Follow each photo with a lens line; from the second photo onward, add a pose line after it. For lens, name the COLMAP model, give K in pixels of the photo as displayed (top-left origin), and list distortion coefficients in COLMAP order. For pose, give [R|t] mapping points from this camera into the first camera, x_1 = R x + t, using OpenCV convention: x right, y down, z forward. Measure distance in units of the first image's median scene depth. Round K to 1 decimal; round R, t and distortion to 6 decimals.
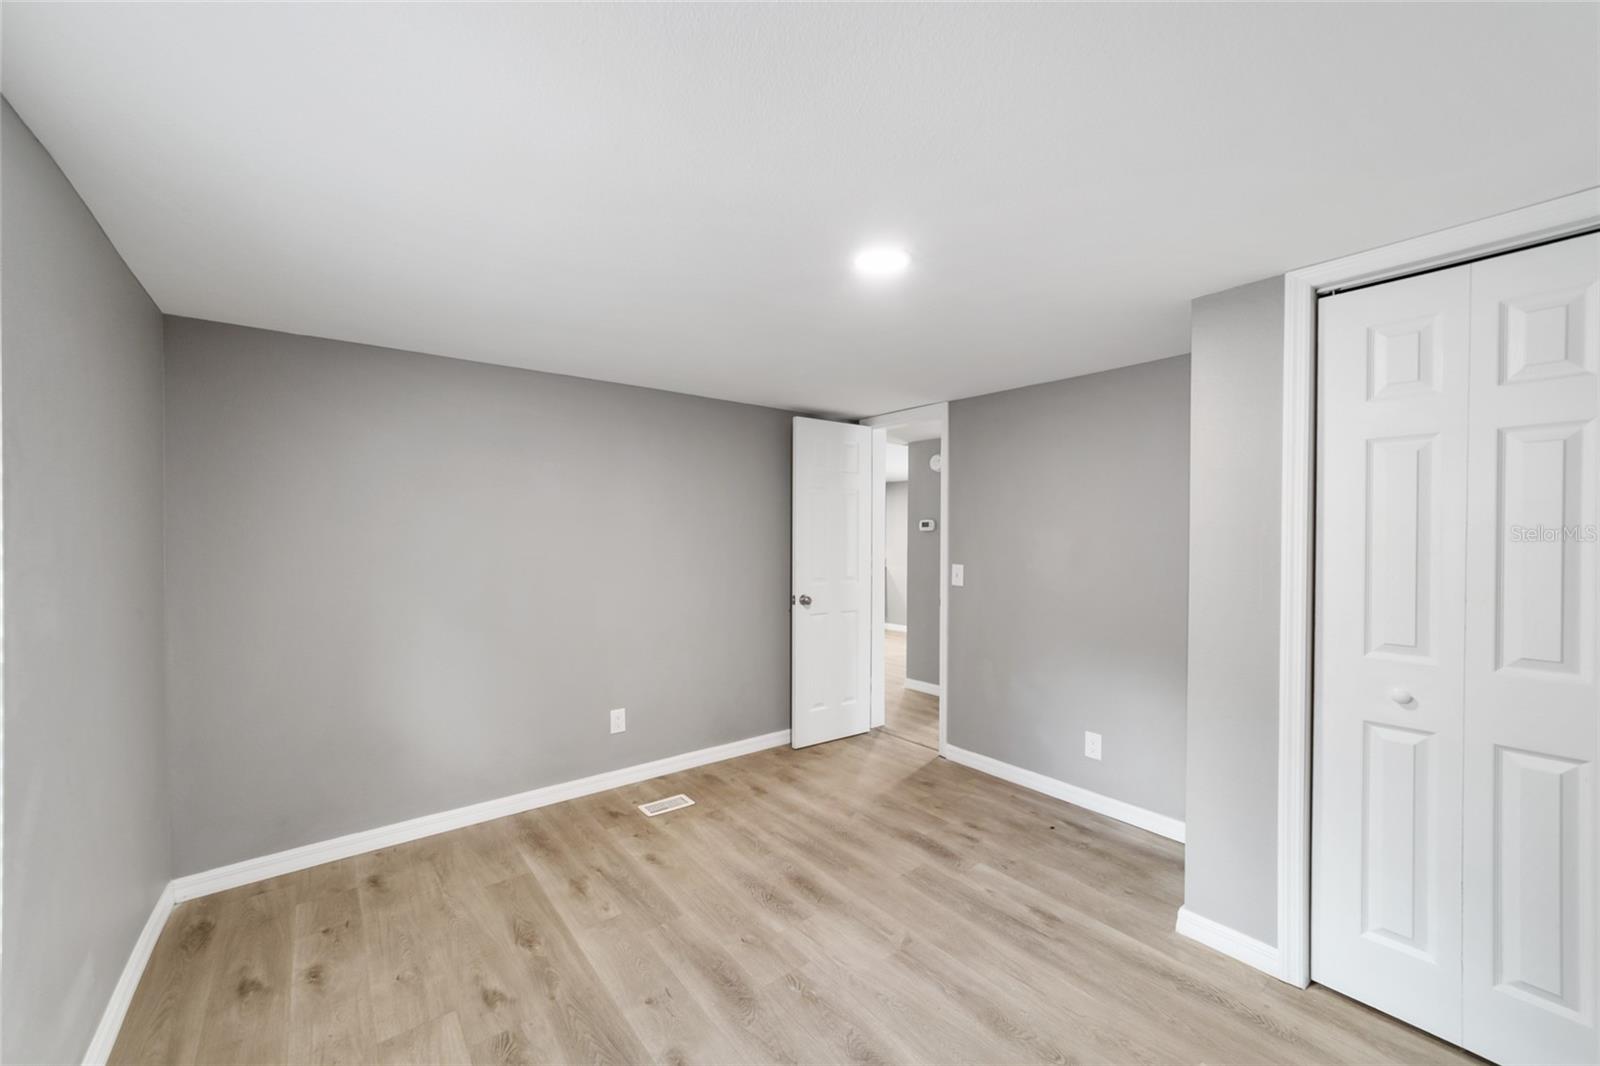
lens RADIAL K [[613.2, 0, 796.5], [0, 613.2, 530.8], [0, 0, 1]] dist [-0.019929, 0.008953]
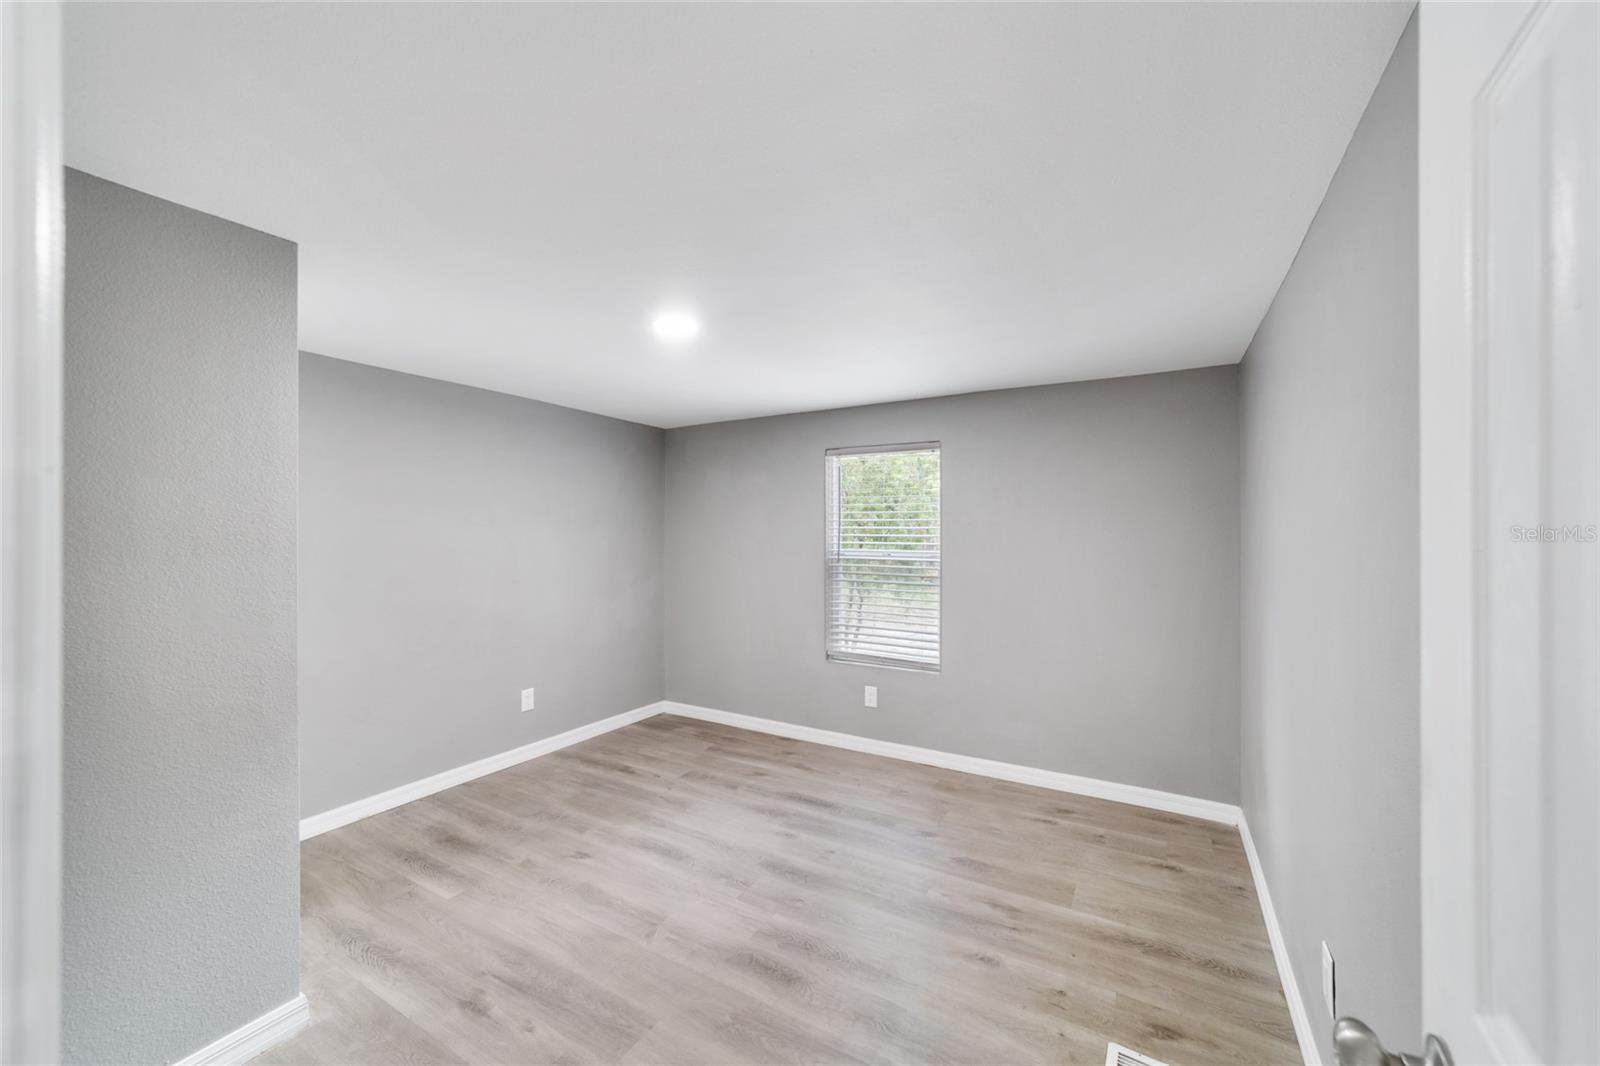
lens RADIAL K [[613.2, 0, 796.5], [0, 613.2, 530.8], [0, 0, 1]] dist [-0.019929, 0.008953]
pose [[-0.930916, -0.002396, -0.365225, 0.313593], [0.000307, 0.999973, -0.007342, 0.009721], [0.365233, -0.006946, -0.930890, 1.950695]]
